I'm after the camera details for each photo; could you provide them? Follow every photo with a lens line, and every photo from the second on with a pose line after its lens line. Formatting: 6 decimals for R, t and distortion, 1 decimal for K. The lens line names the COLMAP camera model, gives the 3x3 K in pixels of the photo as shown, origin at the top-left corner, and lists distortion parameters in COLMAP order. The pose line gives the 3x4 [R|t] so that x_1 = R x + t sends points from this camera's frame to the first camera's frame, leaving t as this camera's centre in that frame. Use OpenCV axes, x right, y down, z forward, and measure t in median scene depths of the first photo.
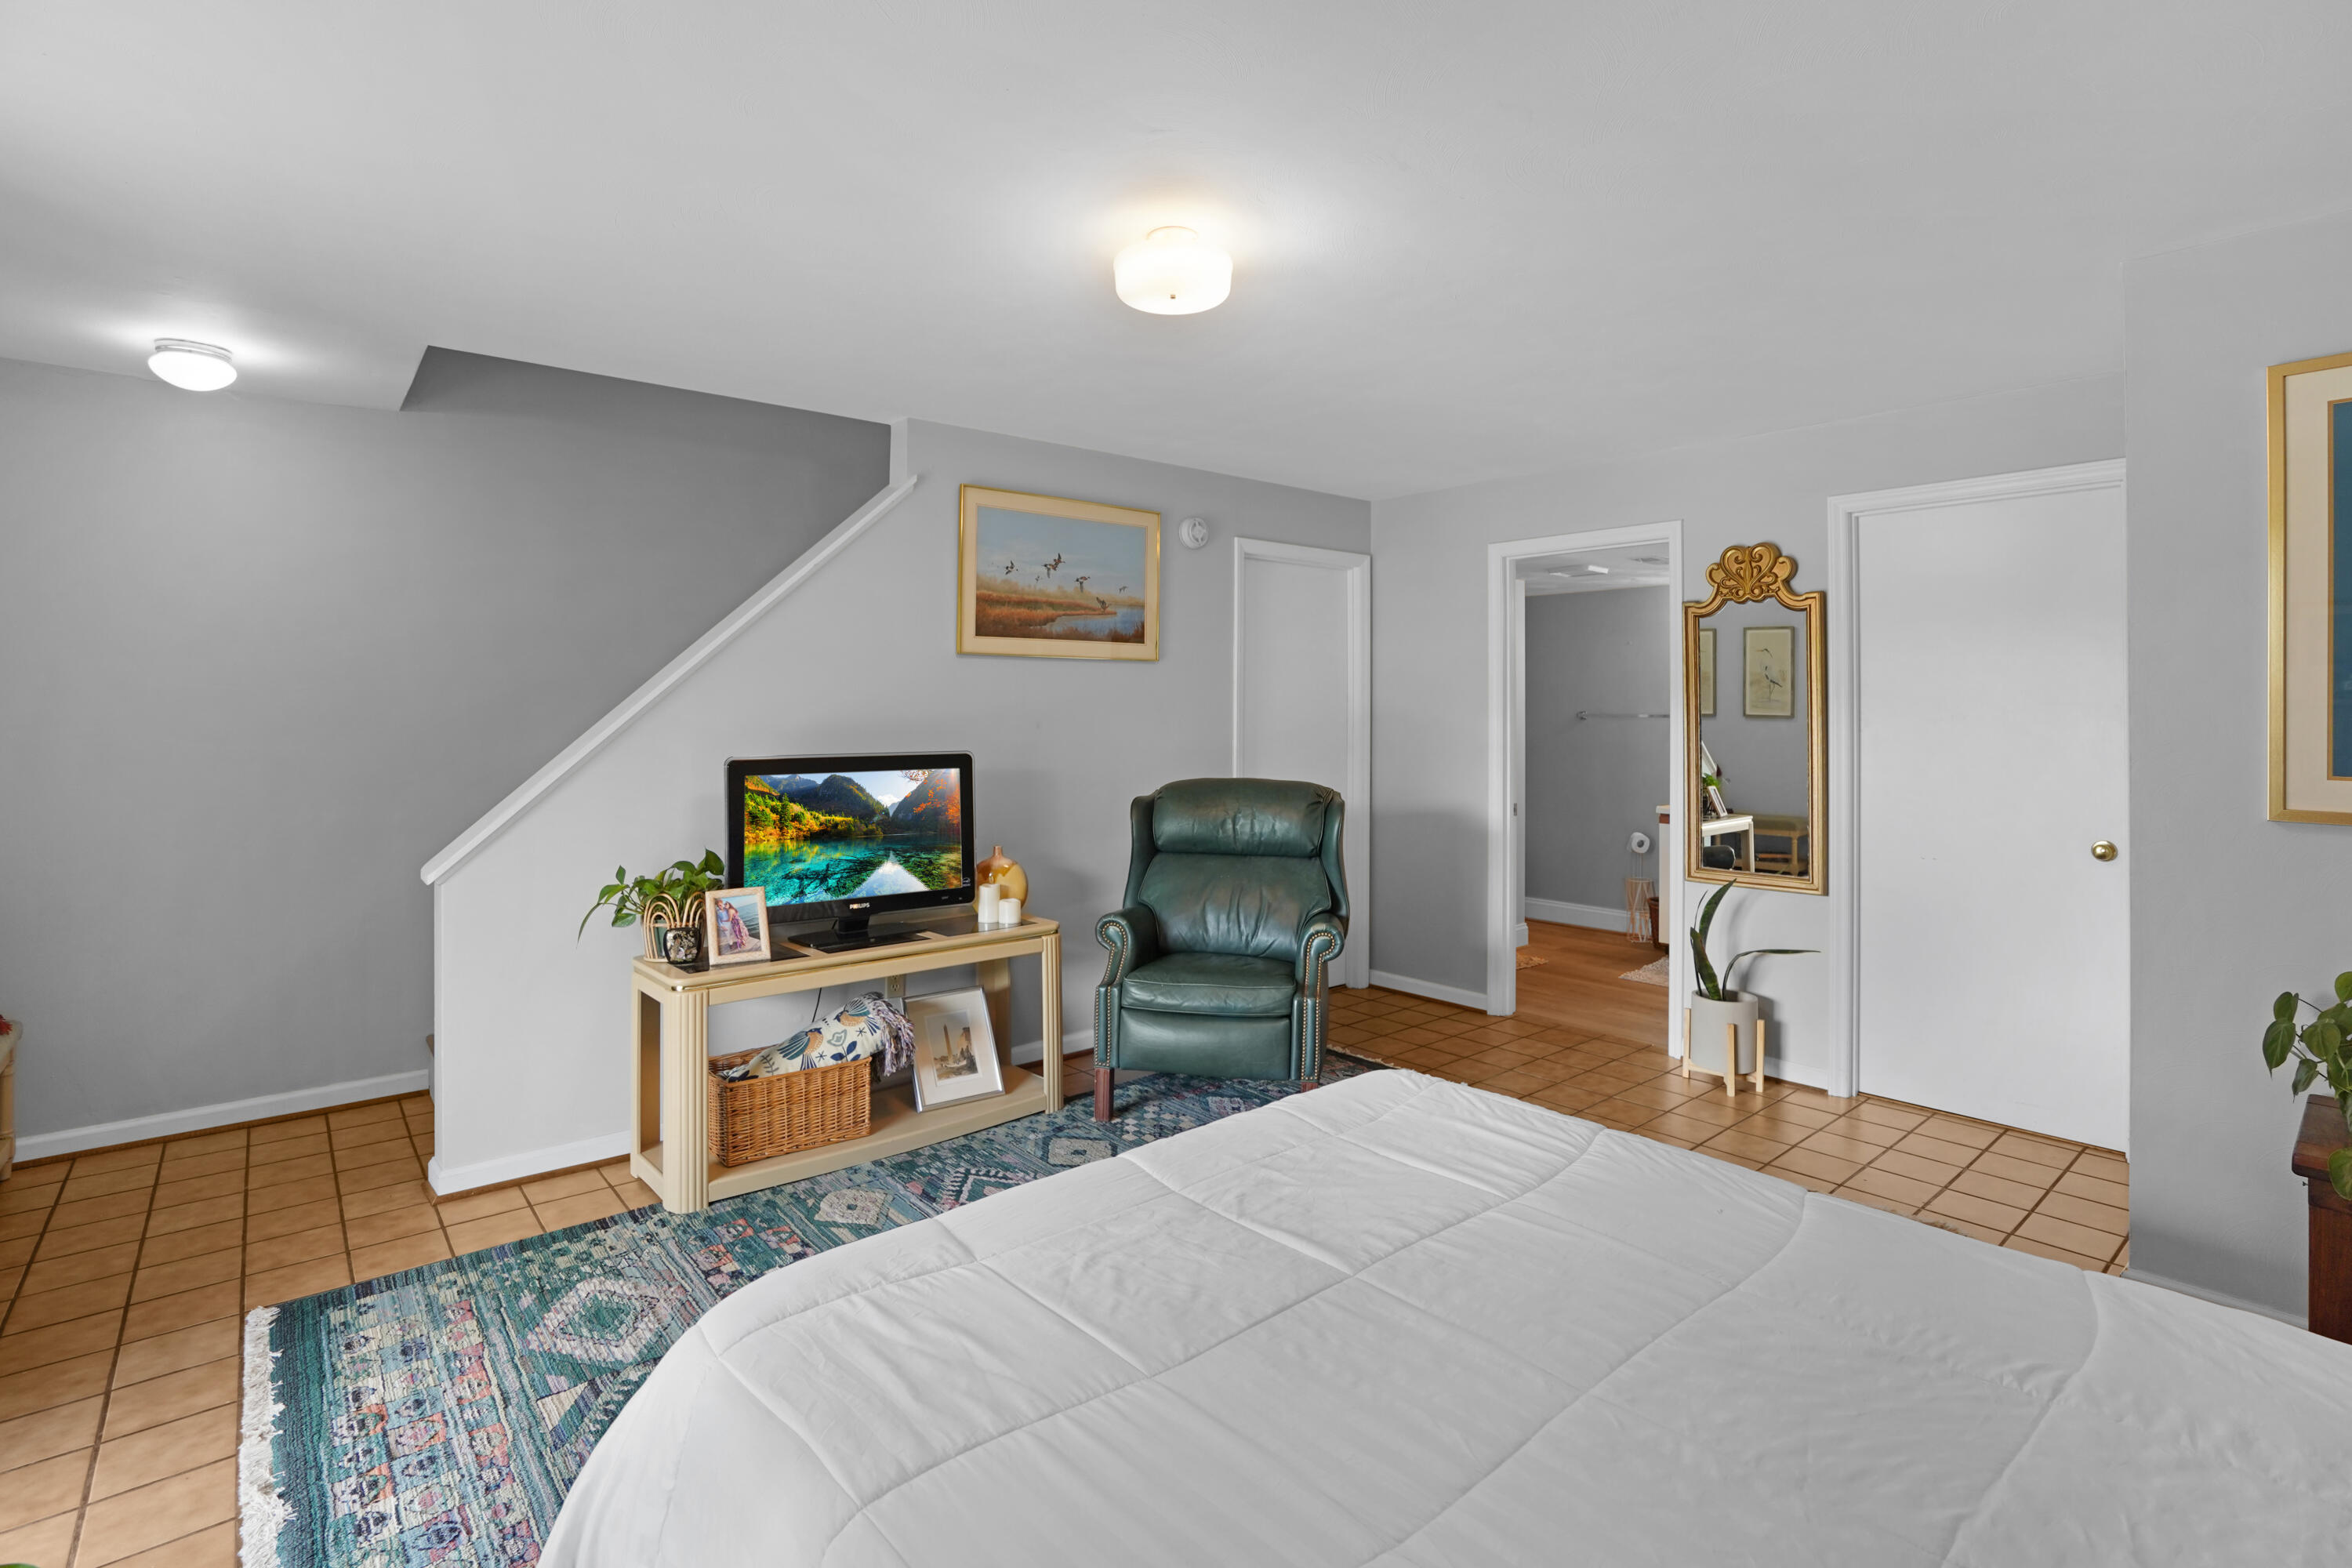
lens RADIAL K [[1115.2, 0, 1152.1], [0, 1115.2, 717.5], [0, 0, 1]] dist [0.001451, 0.000085]
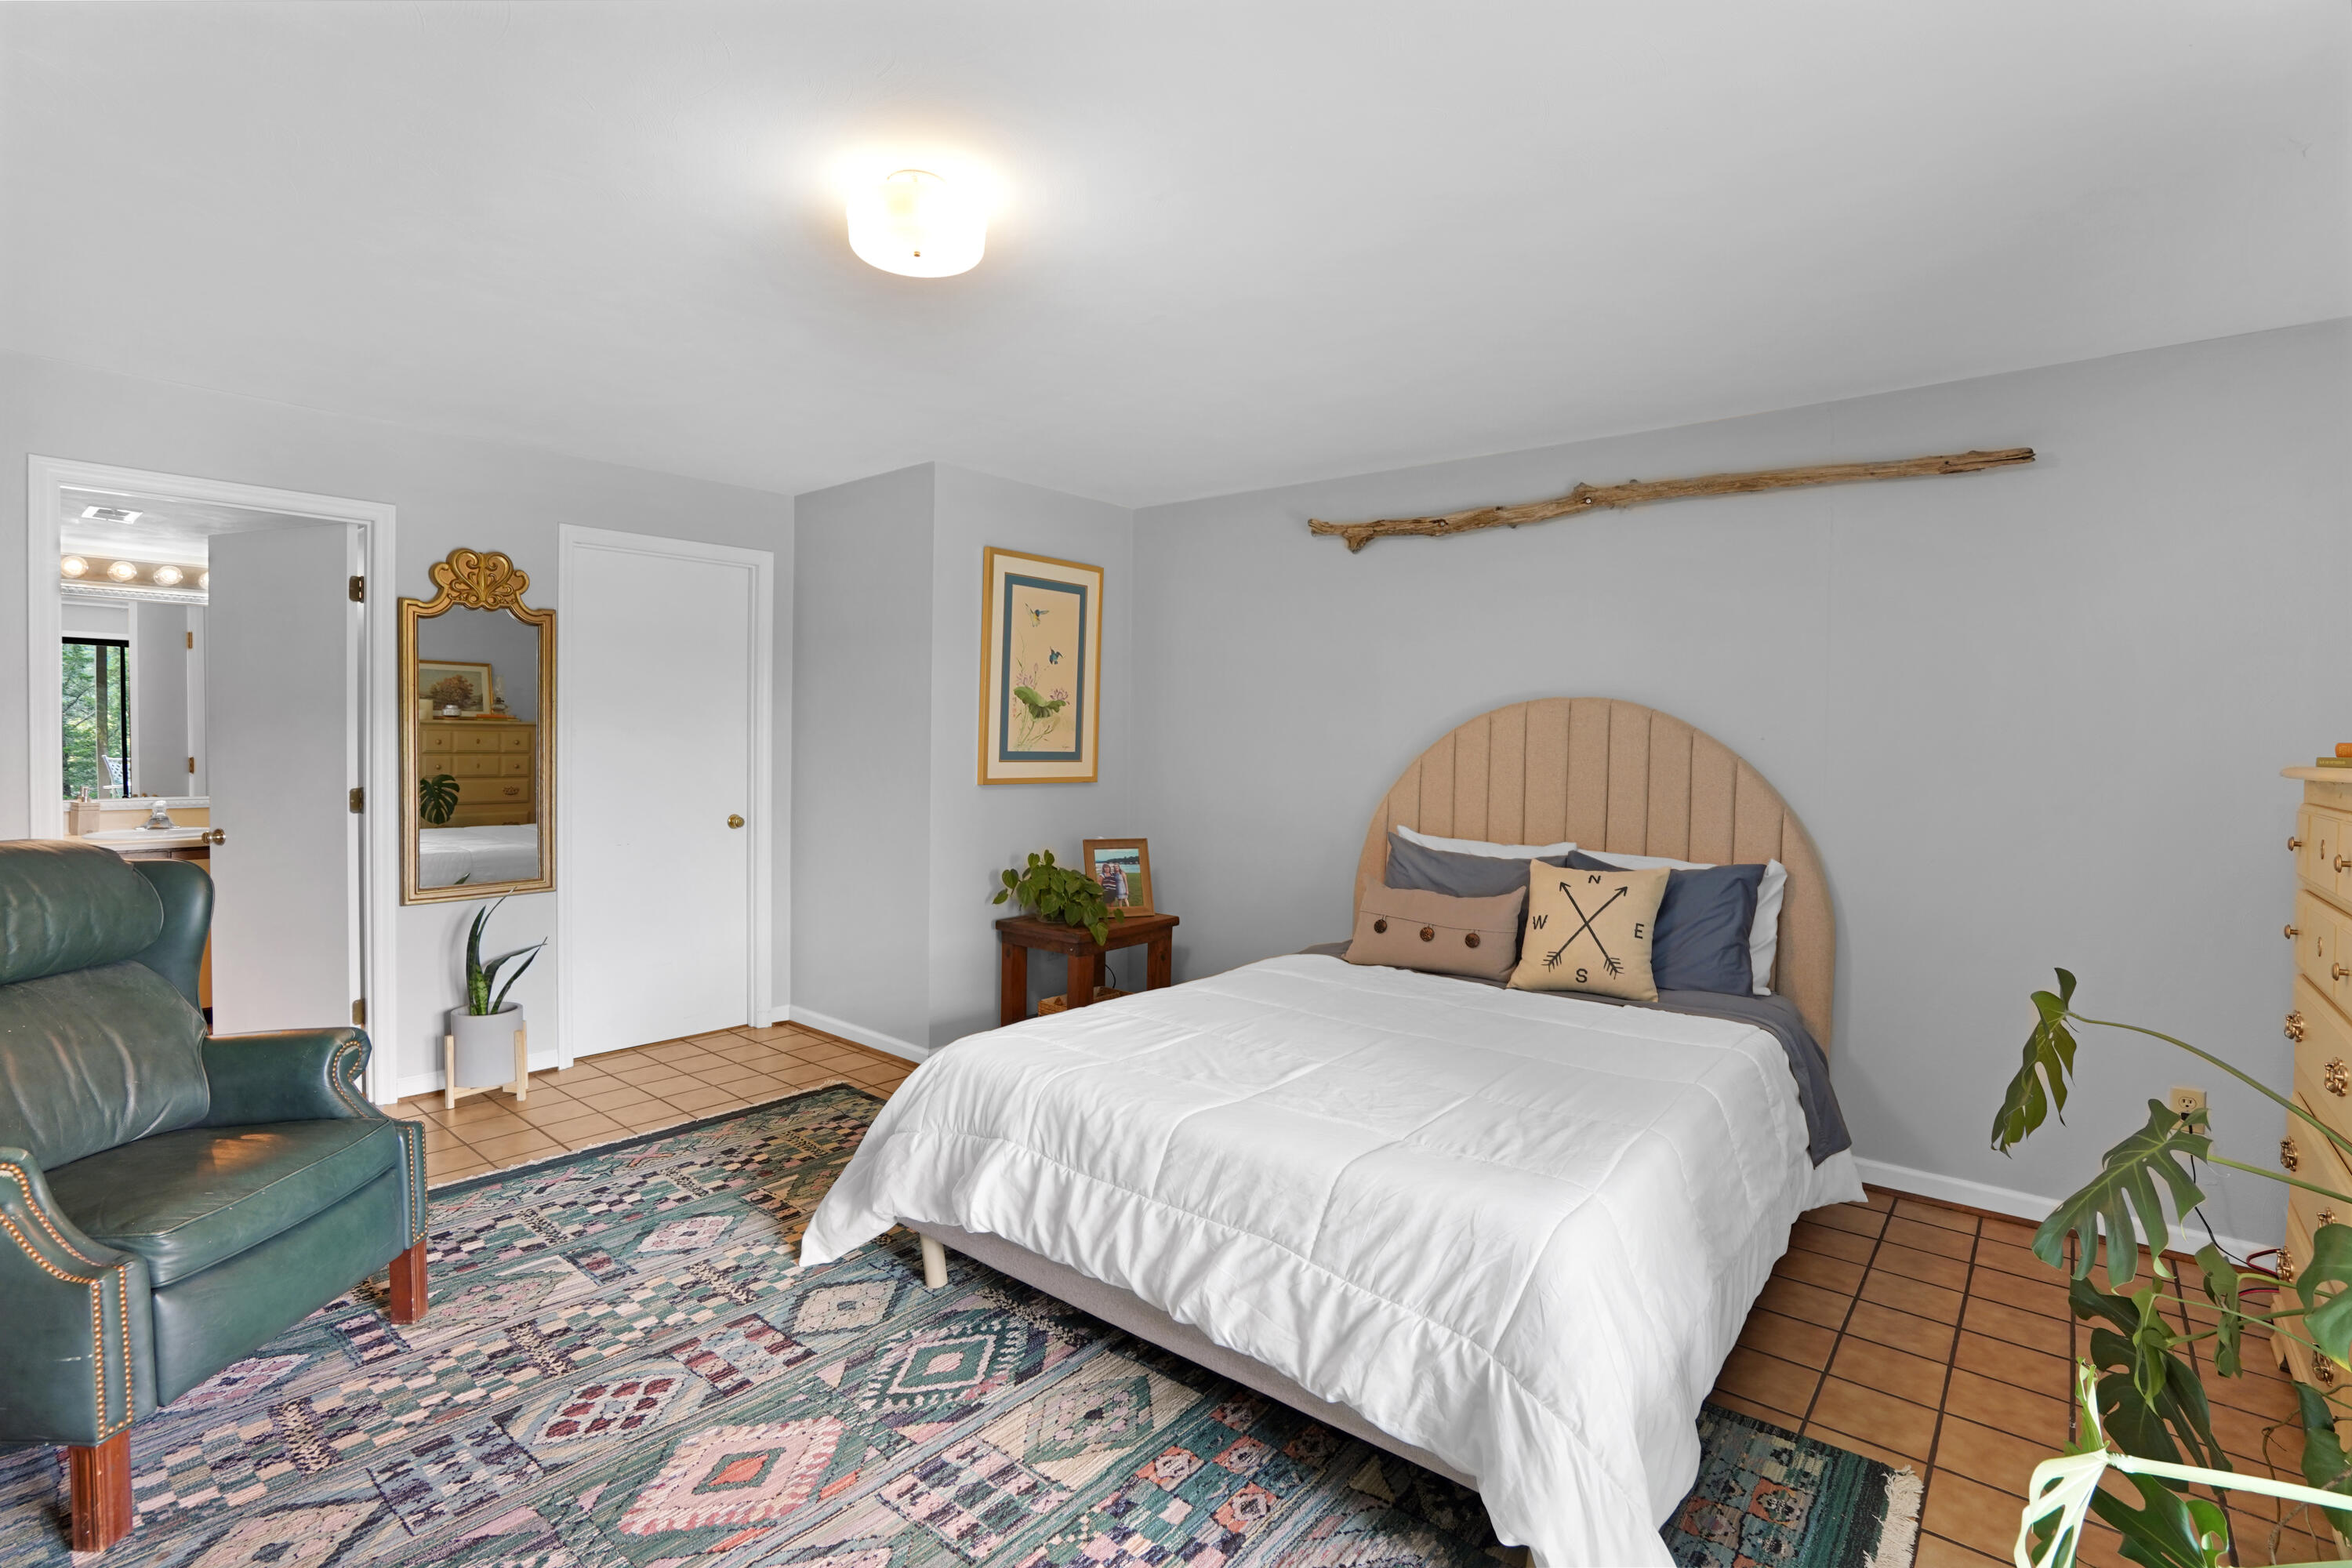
lens RADIAL K [[1092.7, 0, 1176.0], [0, 1092.7, 784.0], [0, 0, 1]] dist [-0.040236, 0.000456]
pose [[-0.182185, -0.050735, 0.981954, -0.812571], [-0.010494, 0.998711, 0.049654, -0.005284], [-0.983208, -0.001258, -0.182483, 0.889830]]
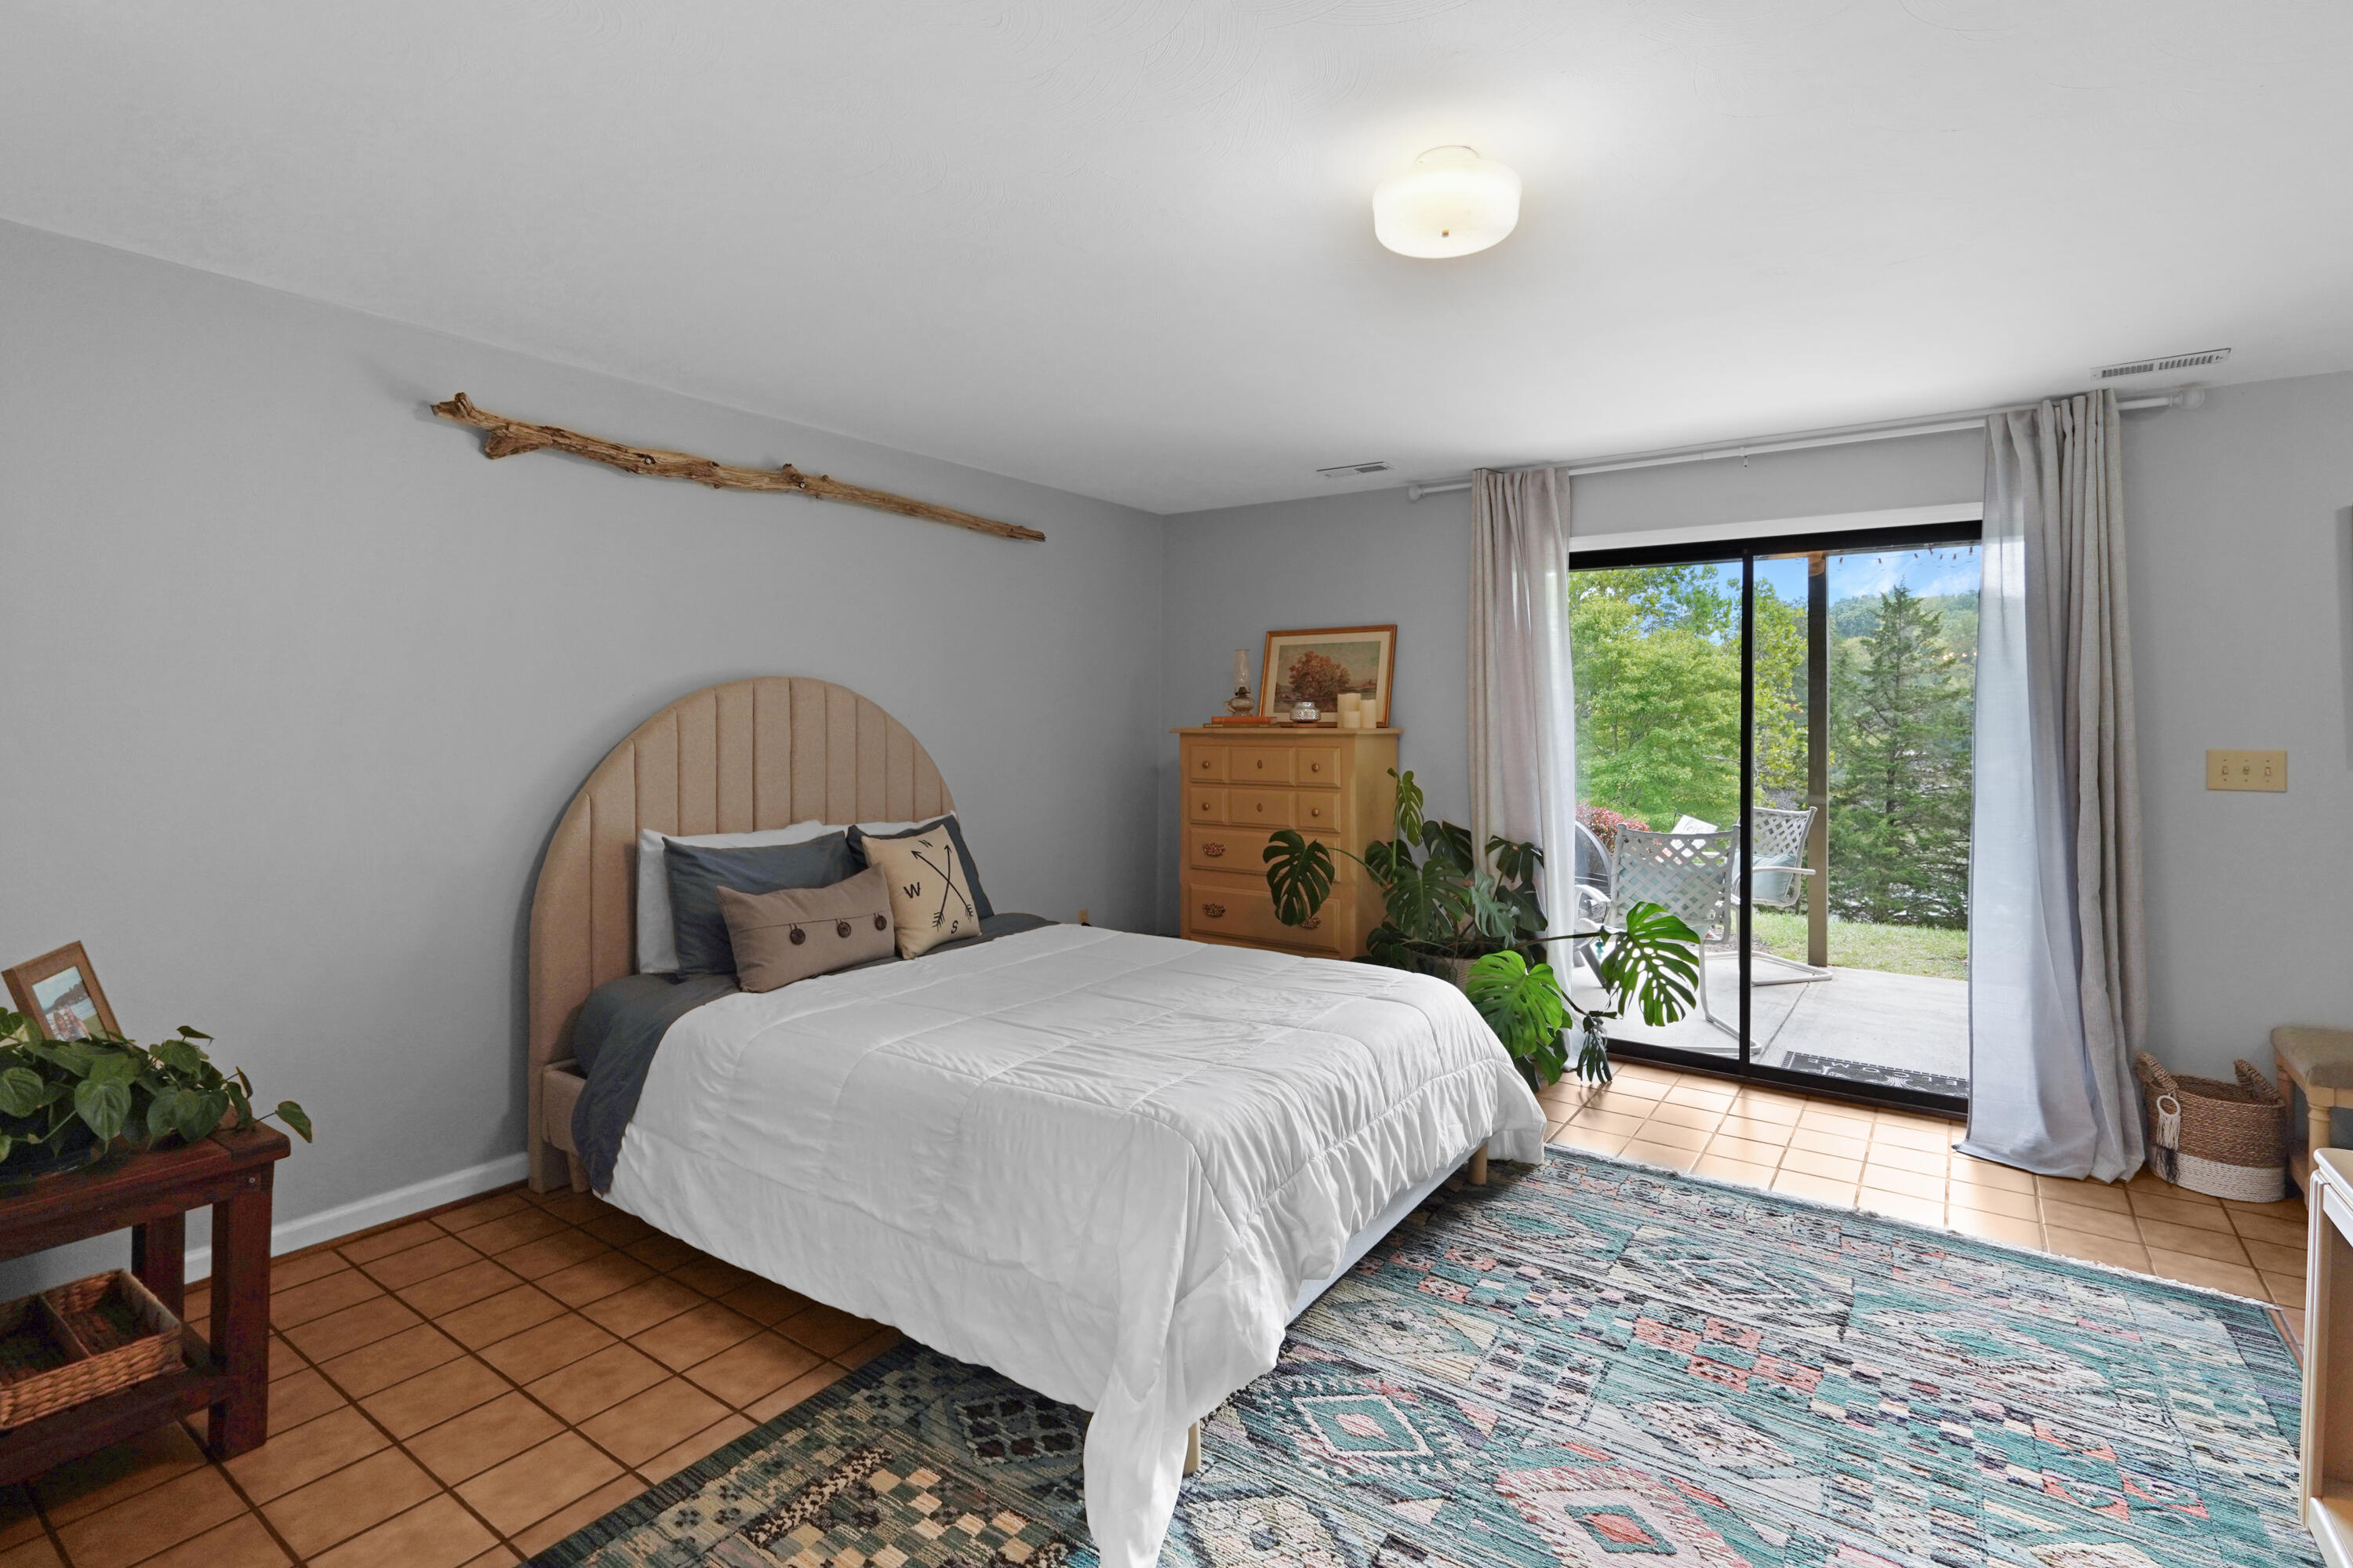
lens RADIAL K [[1115.7, 0, 1152.6], [0, 1115.7, 717.5], [0, 0, 1]] dist [0.001451, 0.000085]
pose [[-0.968717, -0.002030, -0.248159, 0.408842], [-0.001052, 0.999991, -0.004074, 0.005698], [0.248165, -0.003686, -0.968711, 1.660402]]
